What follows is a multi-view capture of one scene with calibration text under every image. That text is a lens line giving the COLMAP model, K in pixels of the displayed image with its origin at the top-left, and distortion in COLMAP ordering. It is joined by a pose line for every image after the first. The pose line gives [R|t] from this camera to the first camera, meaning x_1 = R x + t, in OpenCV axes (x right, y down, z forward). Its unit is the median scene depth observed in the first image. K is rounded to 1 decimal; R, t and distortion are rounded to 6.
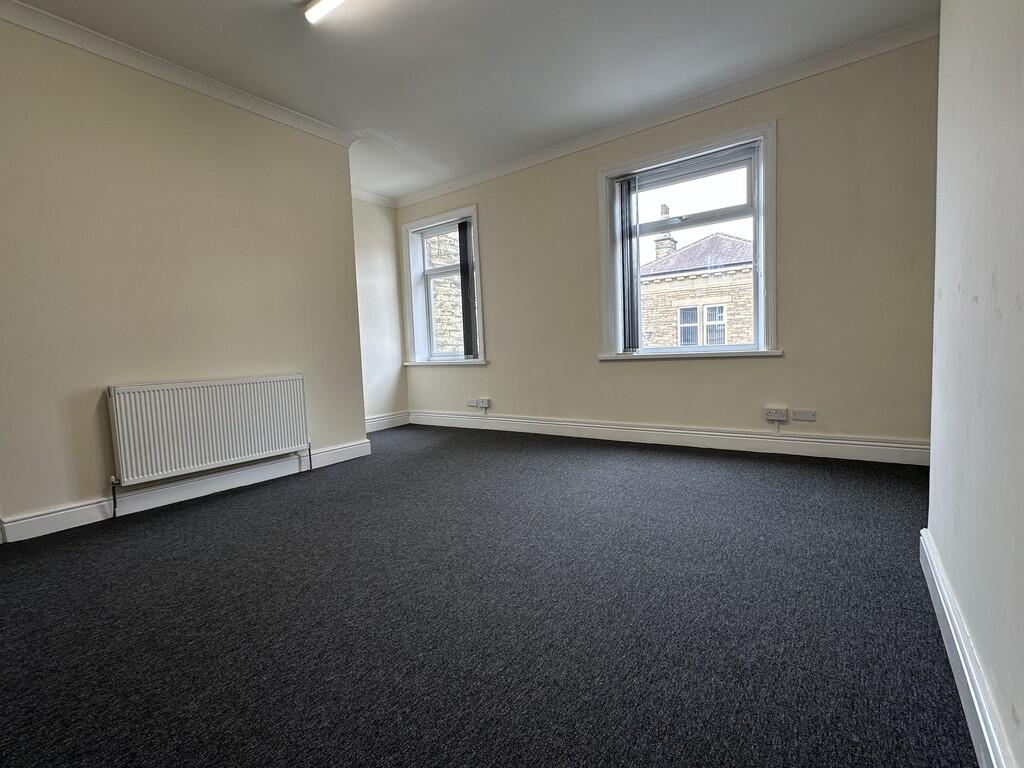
lens RADIAL K [[474.0, 0, 512.3], [0, 474.0, 385.9], [0, 0, 1]] dist [-0.002054, -0.000015]
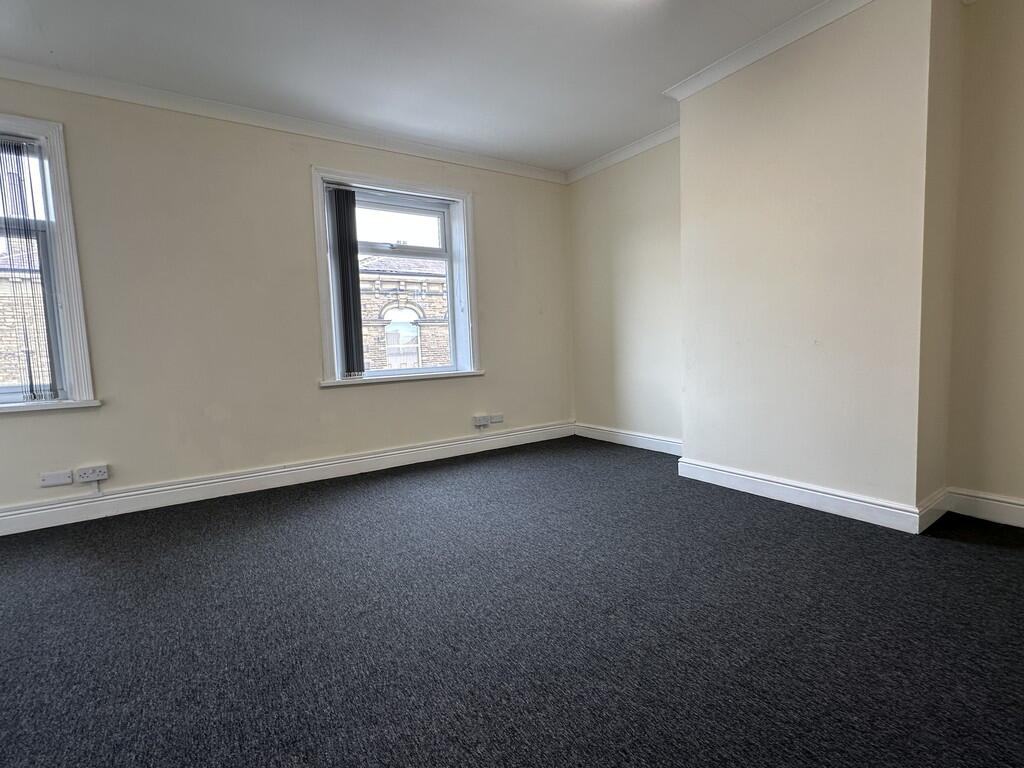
lens RADIAL K [[474.0, 0, 512.4], [0, 474.0, 383.4], [0, 0, 1]] dist [-0.002054, -0.000015]
pose [[0.353386, -0.043901, 0.934447, -0.591020], [0.092161, 0.995673, 0.011925, -0.046530], [-0.930927, 0.081906, 0.355903, 0.453921]]
